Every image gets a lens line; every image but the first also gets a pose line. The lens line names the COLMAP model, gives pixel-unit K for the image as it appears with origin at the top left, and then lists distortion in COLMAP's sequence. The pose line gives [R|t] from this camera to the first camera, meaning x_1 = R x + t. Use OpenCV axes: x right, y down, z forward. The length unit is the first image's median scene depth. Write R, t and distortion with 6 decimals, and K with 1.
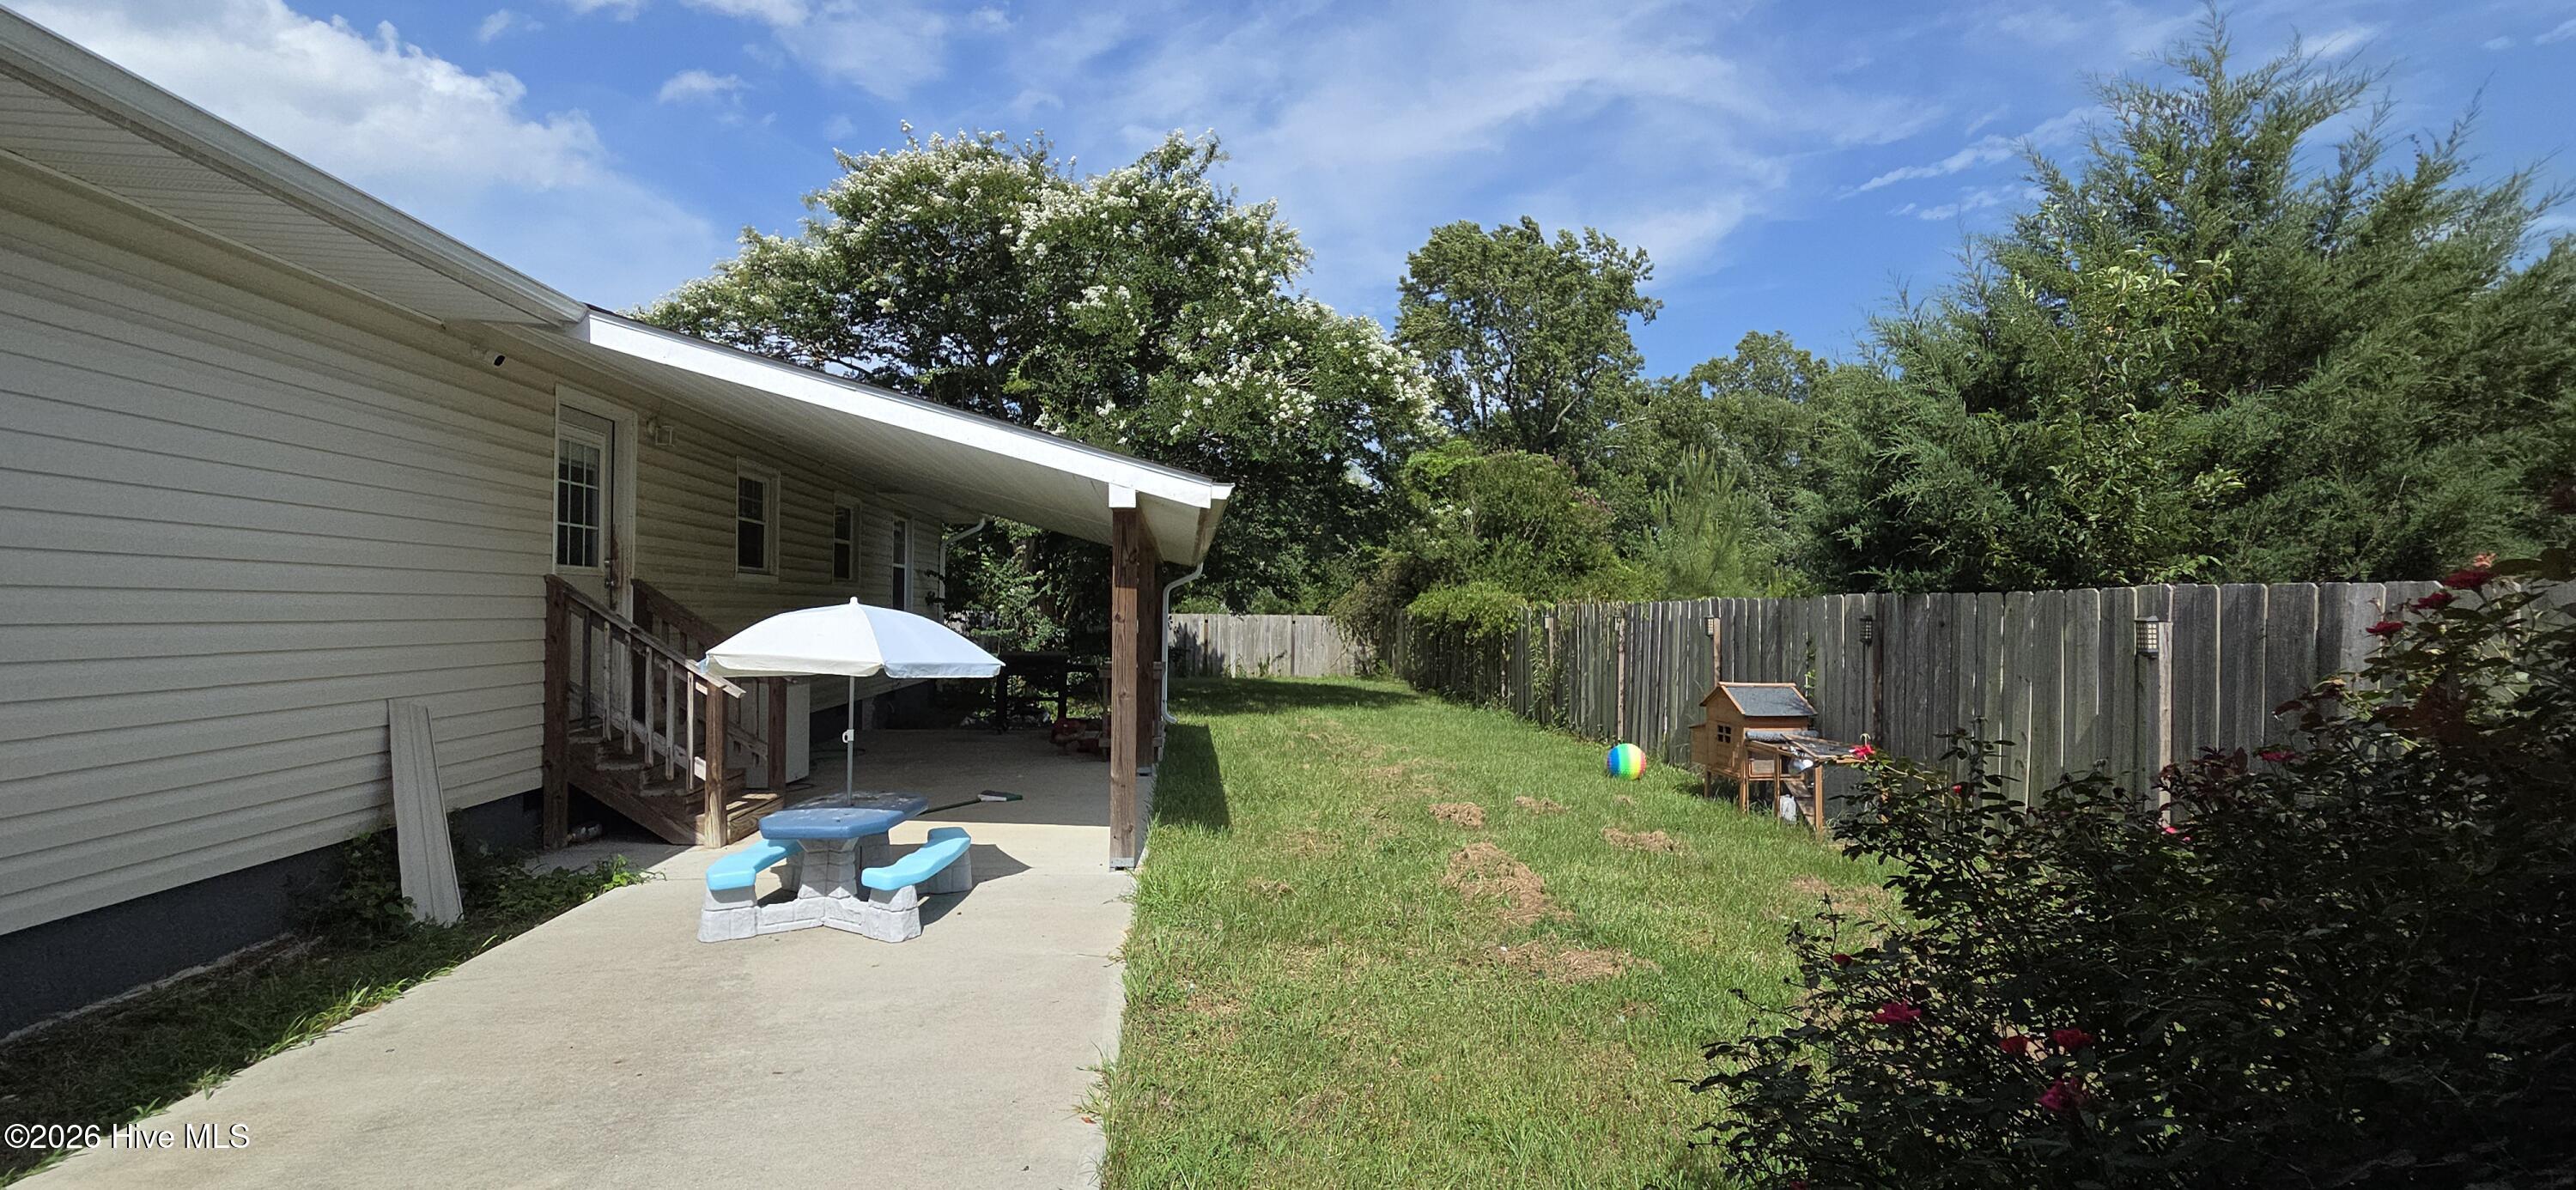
lens RADIAL K [[1052.7, 0, 1307.3], [0, 1052.7, 597.5], [0, 0, 1]] dist [-0.000835, 0.000554]
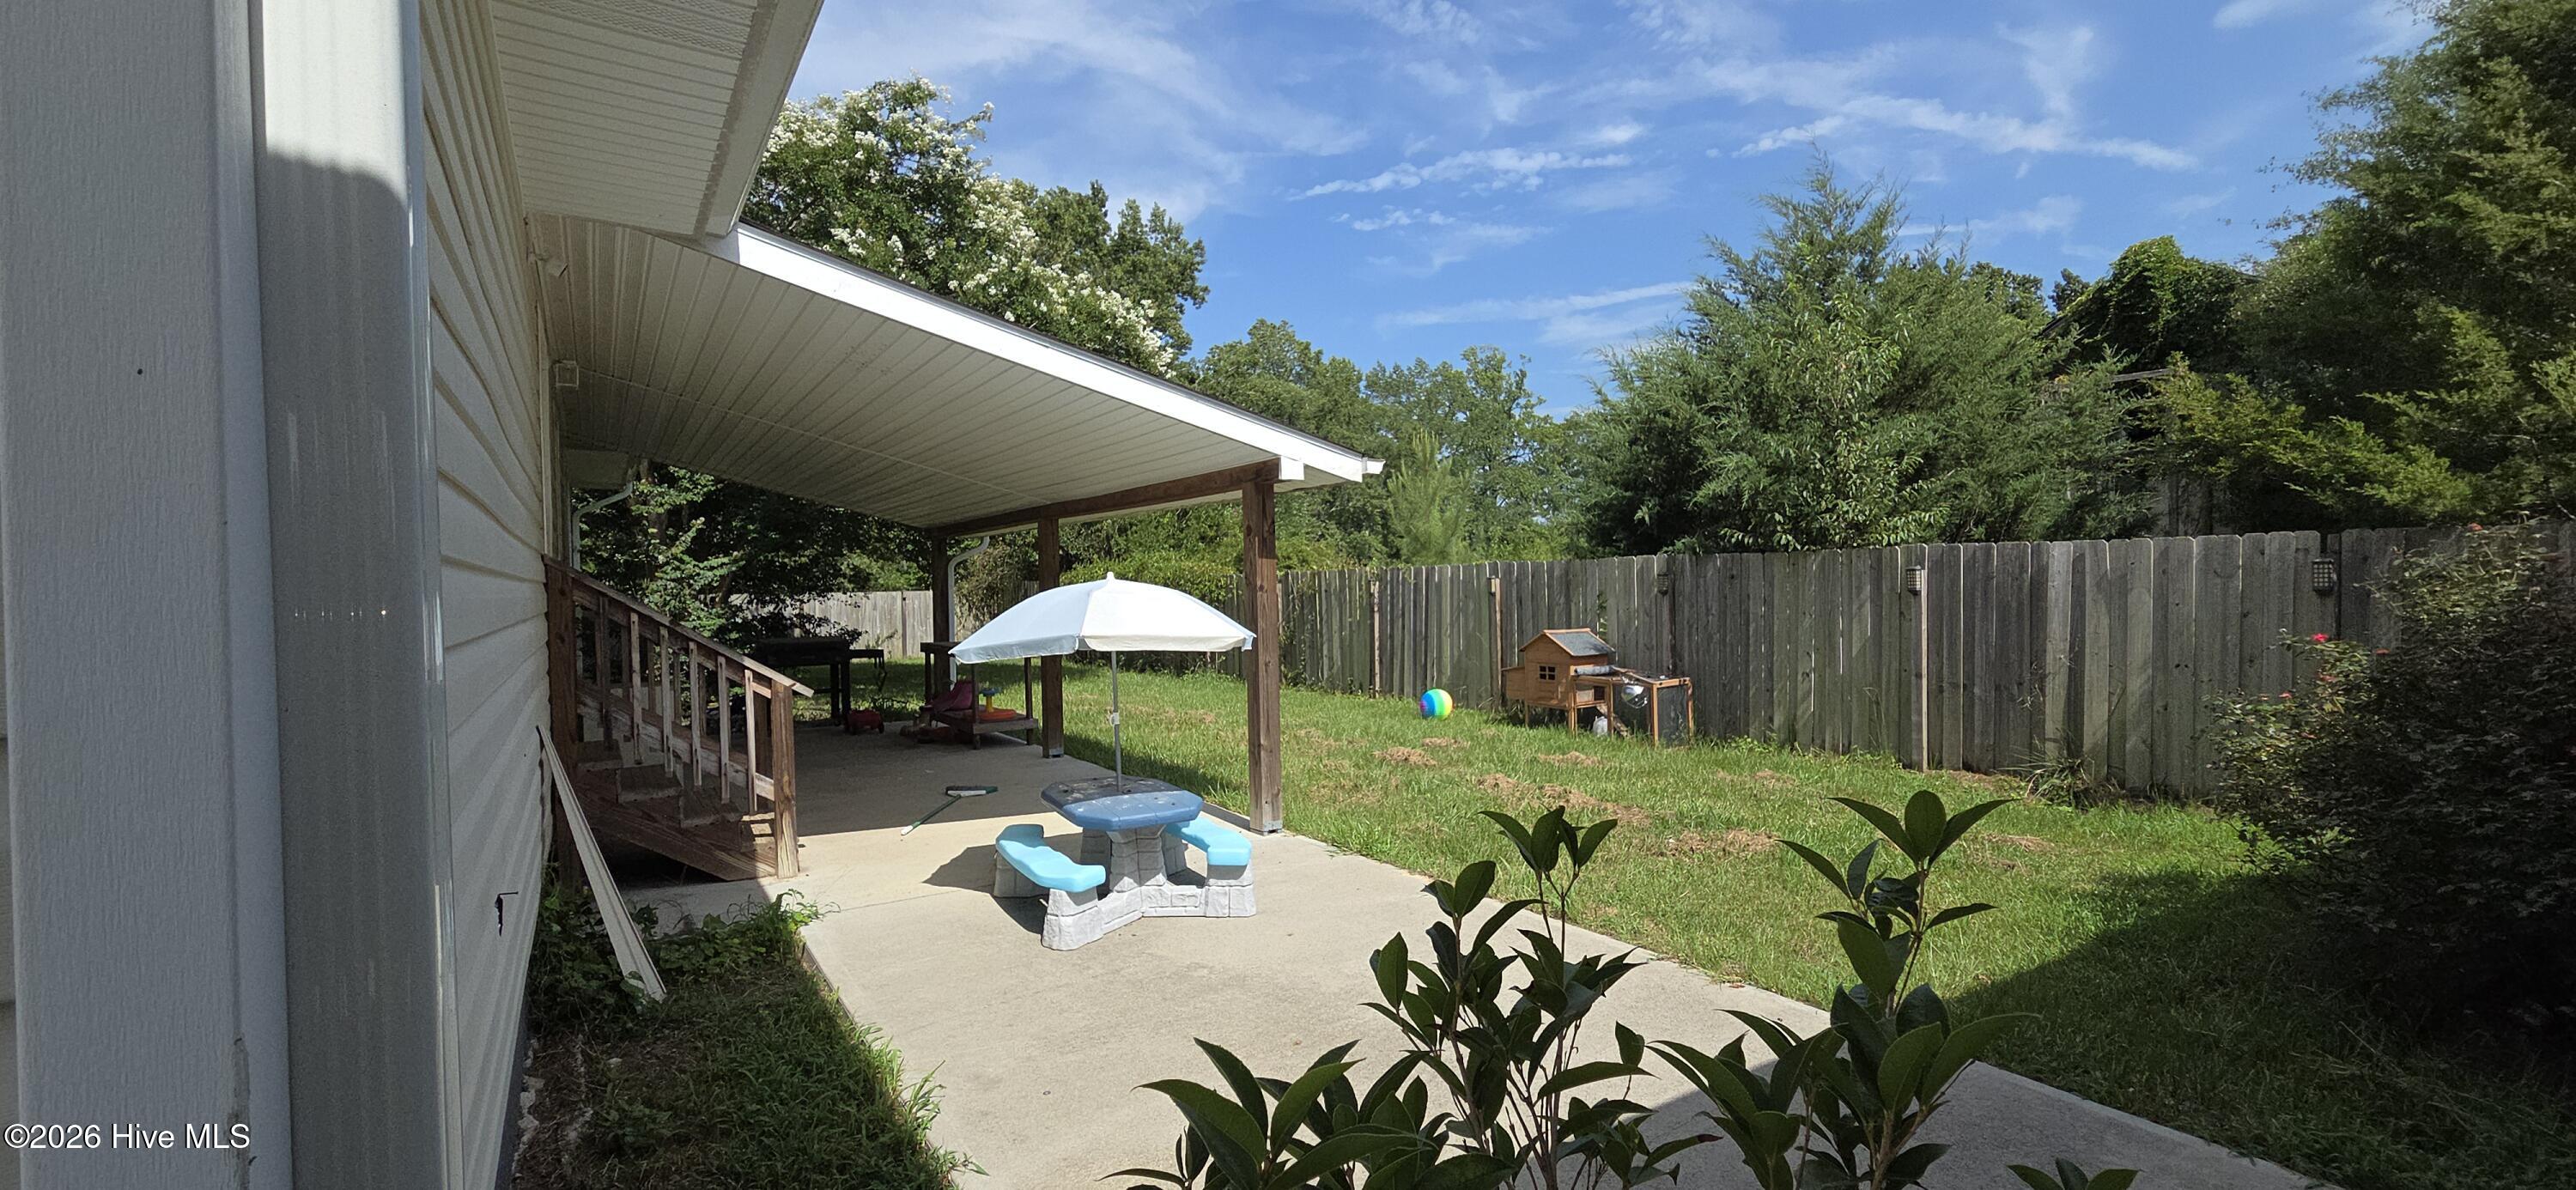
lens RADIAL K [[1052.7, 0, 1299.1], [0, 1052.7, 613.5], [0, 0, 1]] dist [-0.000835, 0.000554]
pose [[0.890419, -0.041048, 0.453287, -0.425416], [0.021660, 0.998618, 0.047883, -0.003130], [-0.454626, -0.032817, 0.890077, 0.053030]]
